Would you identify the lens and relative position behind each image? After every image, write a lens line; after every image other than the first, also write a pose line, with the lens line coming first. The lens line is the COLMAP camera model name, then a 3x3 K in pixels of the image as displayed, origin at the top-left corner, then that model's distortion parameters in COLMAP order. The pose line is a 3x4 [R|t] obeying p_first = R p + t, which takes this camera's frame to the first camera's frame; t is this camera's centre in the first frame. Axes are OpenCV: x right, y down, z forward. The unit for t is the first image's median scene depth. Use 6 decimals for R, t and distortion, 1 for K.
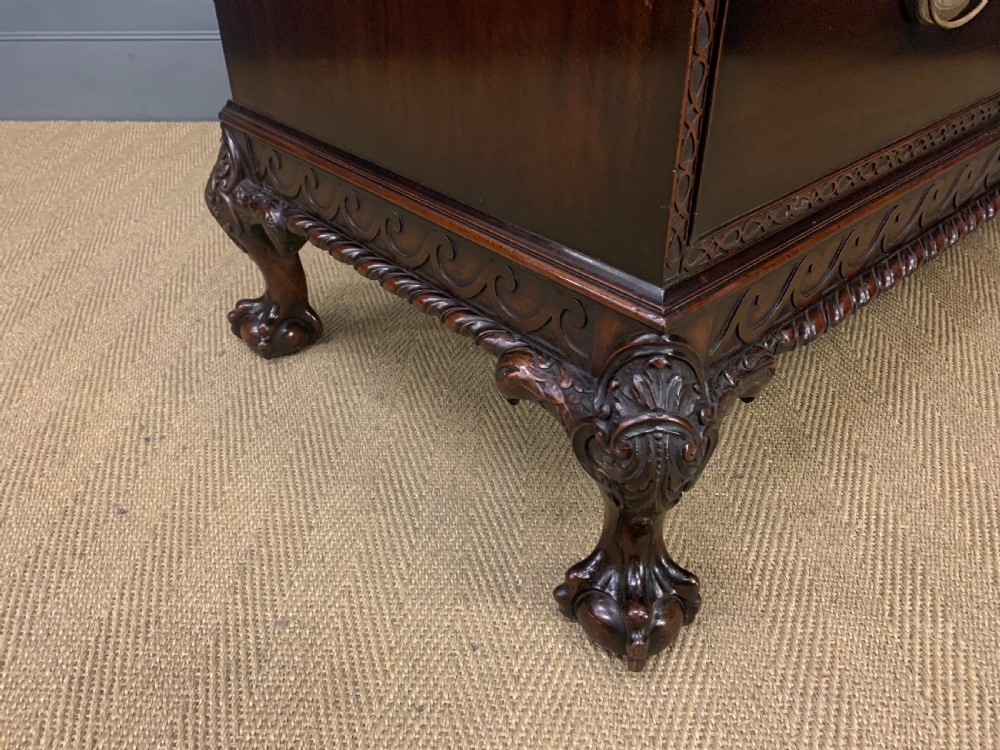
lens RADIAL K [[753.2, 0, 494.1], [0, 753.2, 378.6], [0, 0, 1]] dist [0.005450, 0.002571]
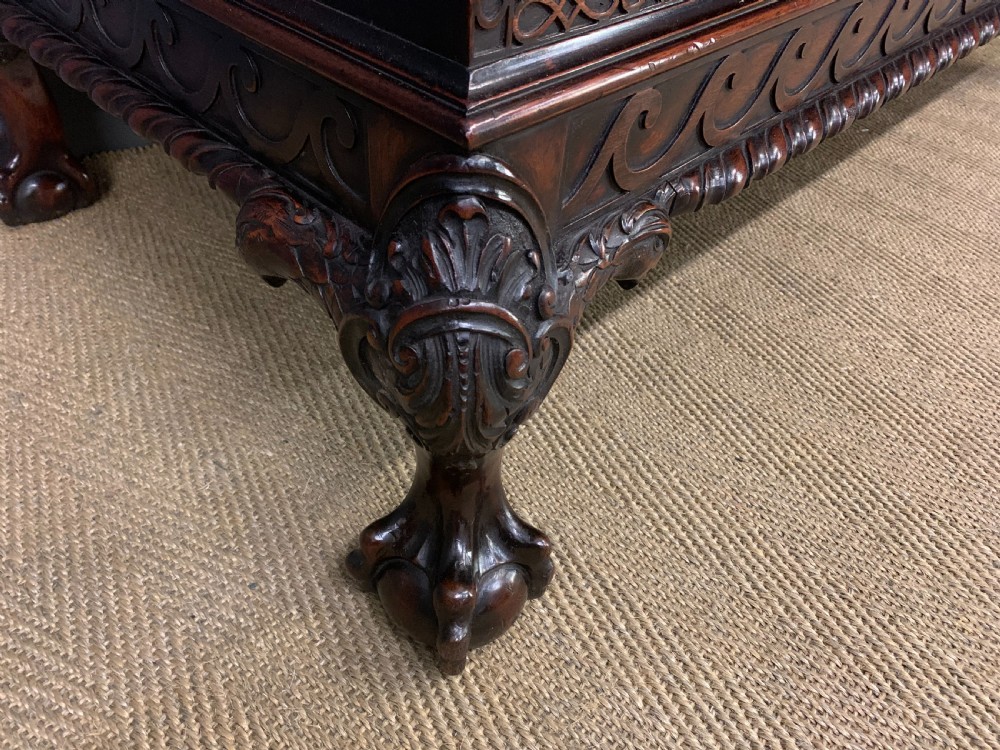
lens RADIAL K [[753.2, 0, 494.1], [0, 753.2, 378.6], [0, 0, 1]] dist [0.005450, 0.002571]
pose [[0.994870, 0.006211, 0.100972, 0.114346], [-0.019909, 0.990614, 0.135235, 0.017662], [-0.099184, -0.136551, 0.985655, 0.259418]]
